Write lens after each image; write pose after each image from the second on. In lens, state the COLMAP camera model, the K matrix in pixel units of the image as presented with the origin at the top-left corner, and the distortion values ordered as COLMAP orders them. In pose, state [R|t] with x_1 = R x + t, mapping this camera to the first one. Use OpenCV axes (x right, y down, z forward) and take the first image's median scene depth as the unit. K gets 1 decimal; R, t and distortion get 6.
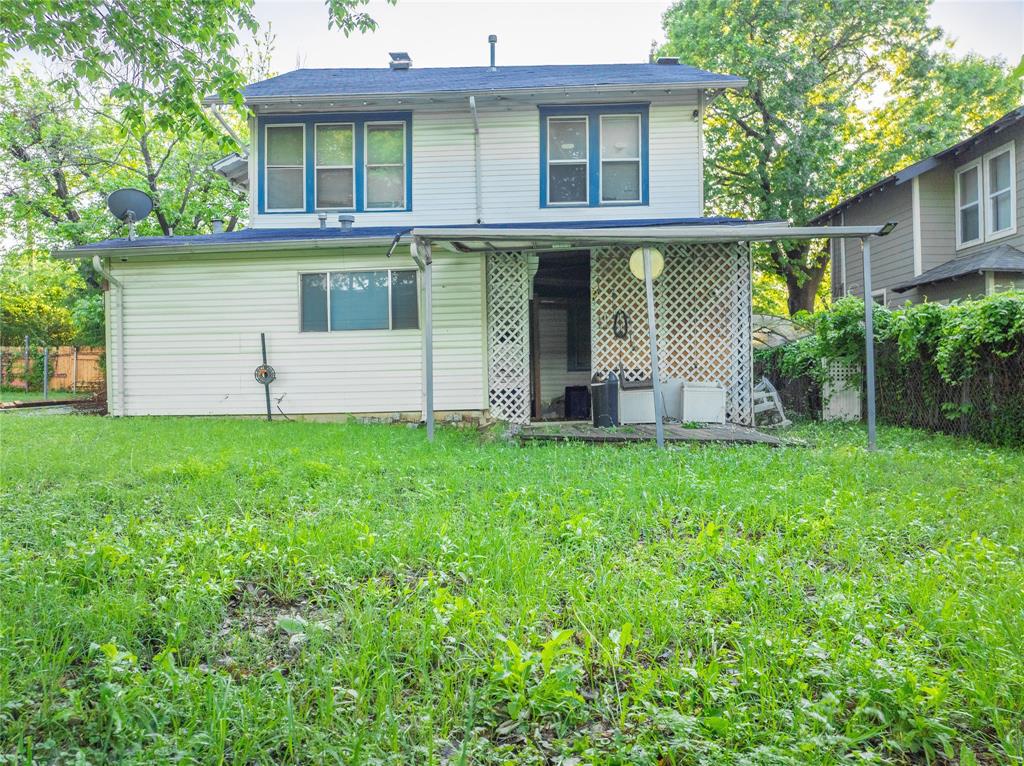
lens RADIAL K [[723.7, 0, 508.5], [0, 723.7, 372.1], [0, 0, 1]] dist [-0.048060, 0.018559]
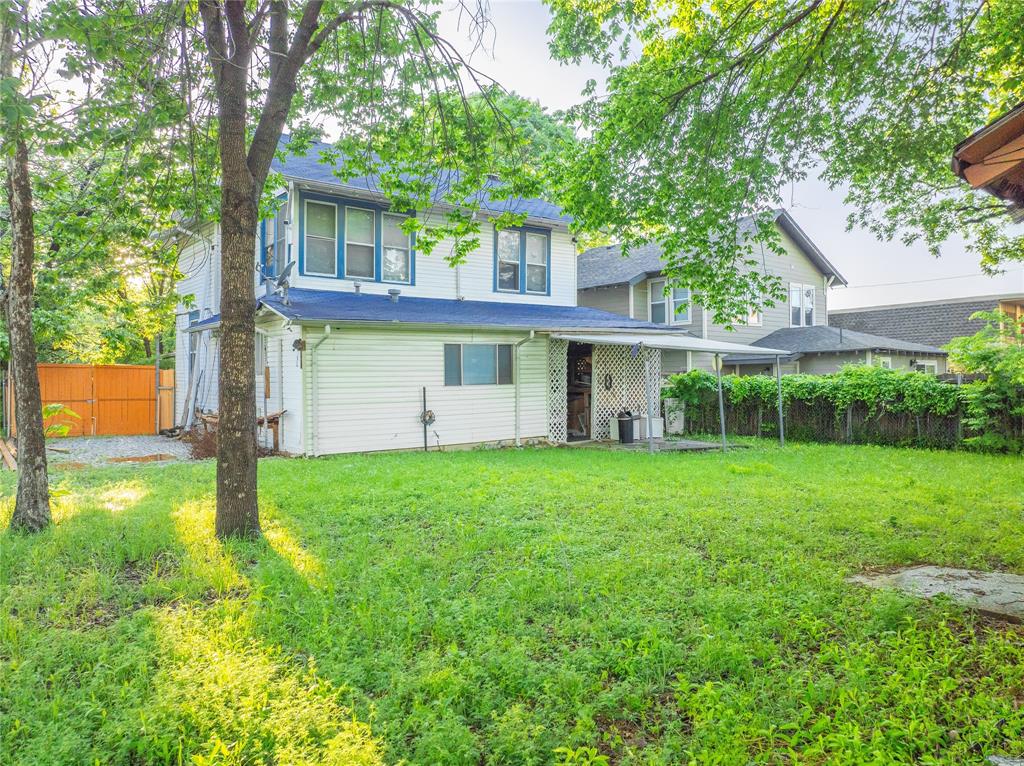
lens RADIAL K [[723.7, 0, 512.3], [0, 723.7, 376.9], [0, 0, 1]] dist [-0.048060, 0.018559]
pose [[0.758111, 0.005179, 0.652105, -0.869396], [-0.004995, 0.999985, -0.002135, -0.056382], [-0.652107, -0.001638, 0.758125, -0.113274]]
